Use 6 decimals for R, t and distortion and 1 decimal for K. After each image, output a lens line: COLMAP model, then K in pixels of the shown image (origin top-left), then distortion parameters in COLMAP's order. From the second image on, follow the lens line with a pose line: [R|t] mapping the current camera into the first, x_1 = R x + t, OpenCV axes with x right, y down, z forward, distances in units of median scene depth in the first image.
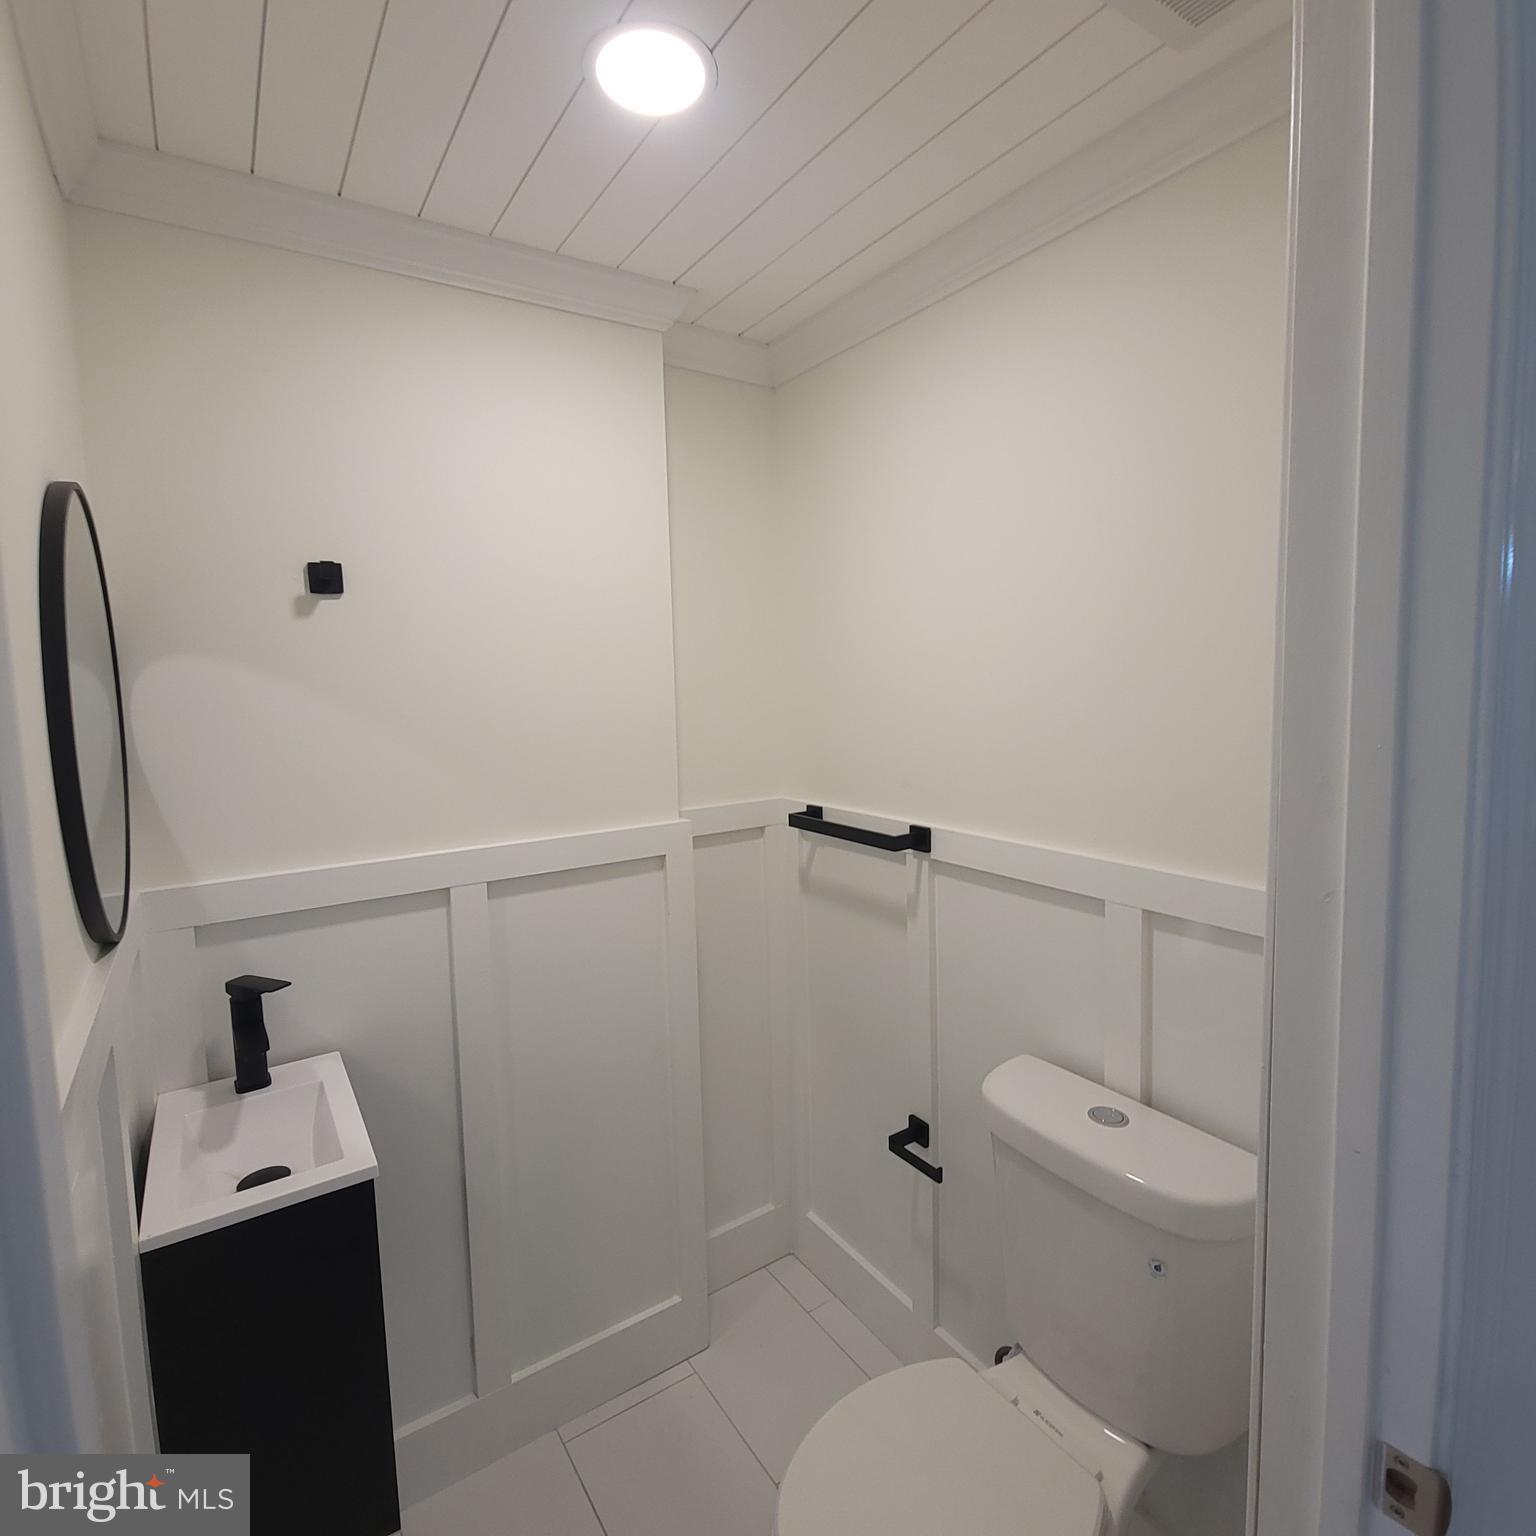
lens RADIAL K [[833.7, 0, 764.5], [0, 833.7, 755.1], [0, 0, 1]] dist [0.009805, -0.006044]
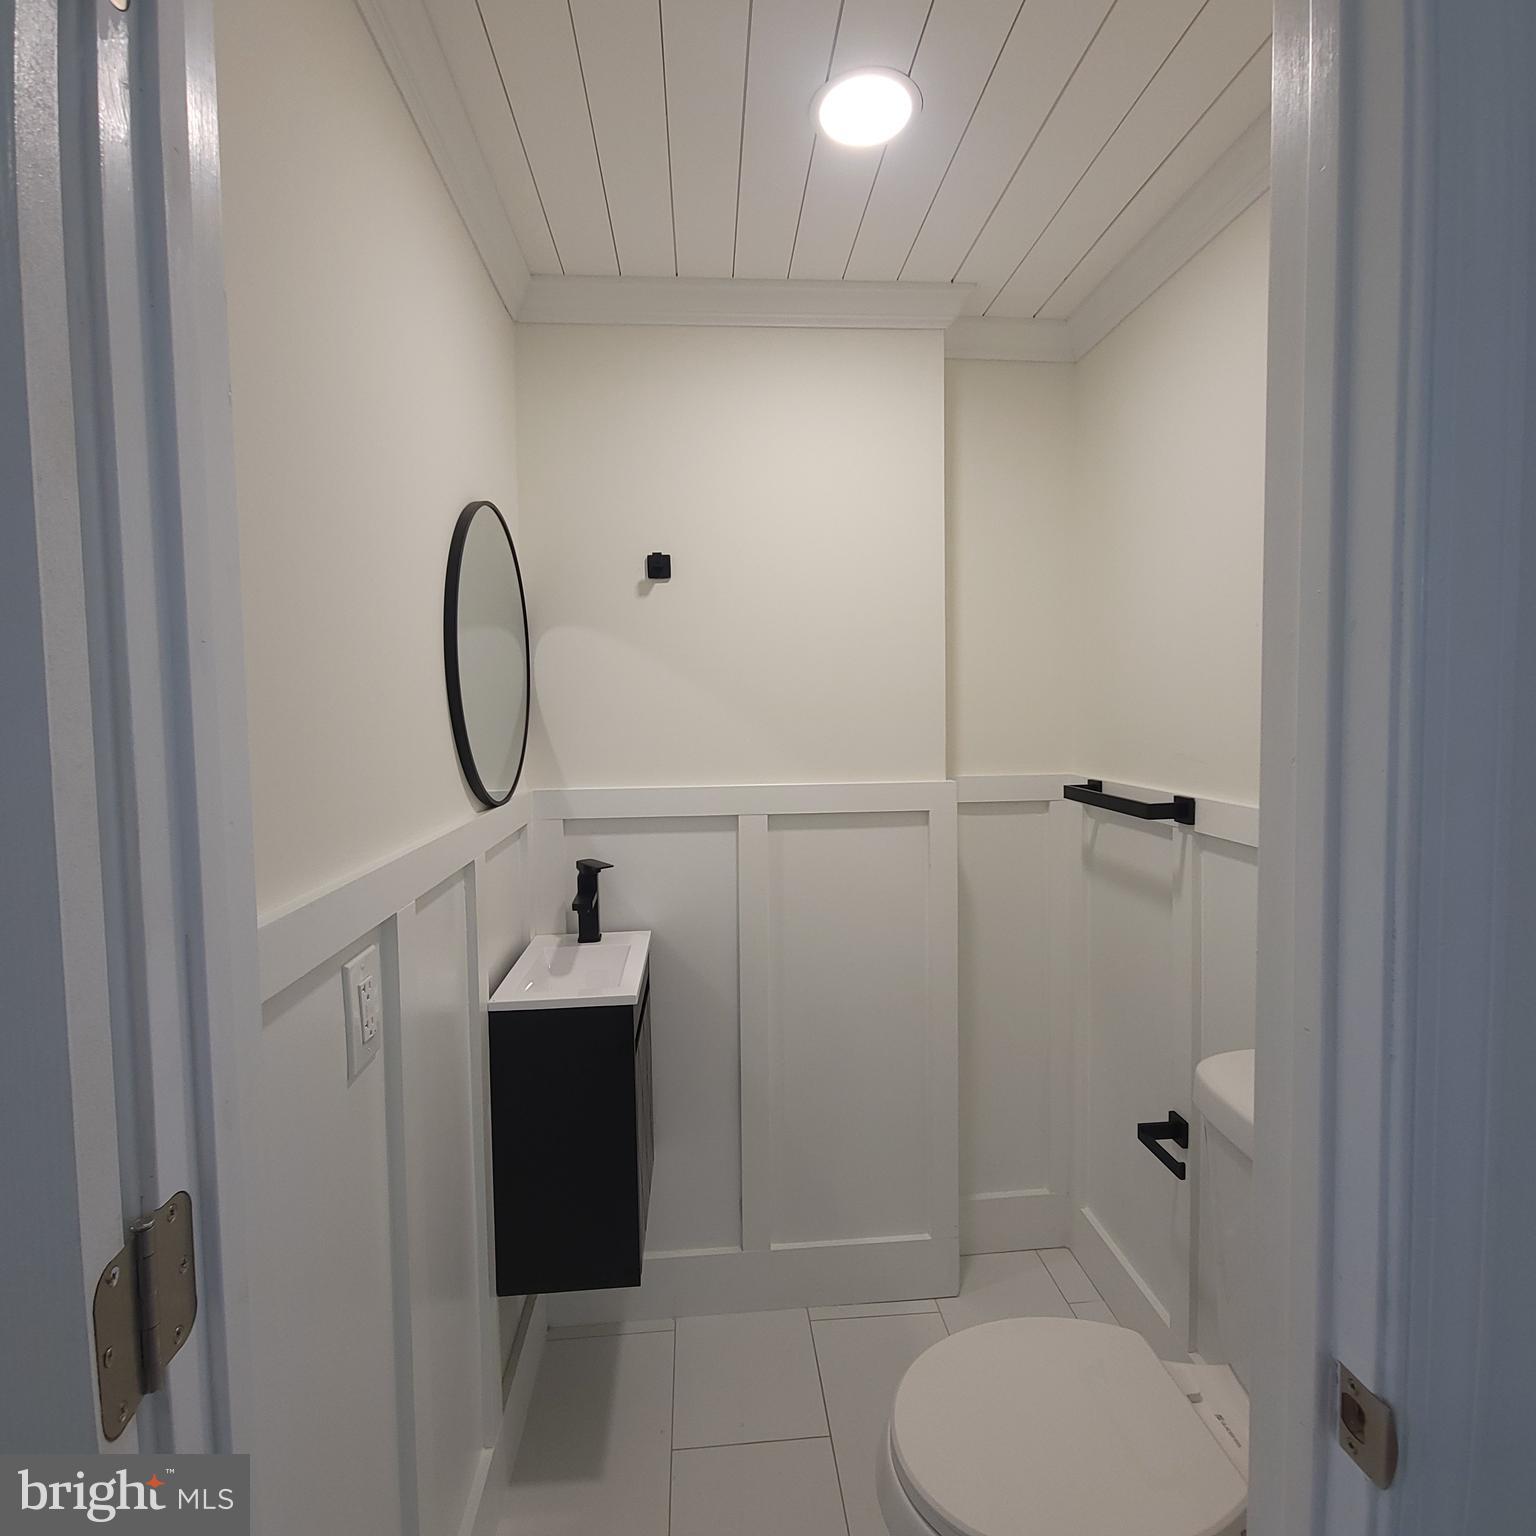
lens RADIAL K [[833.7, 0, 780.7], [0, 833.7, 760.7], [0, 0, 1]] dist [0.009805, -0.006044]
pose [[0.876847, 0.042387, -0.478897, 0.238462], [-0.055355, 0.998382, -0.012987, 0.083379], [0.477572, 0.037897, 0.877775, -0.042681]]
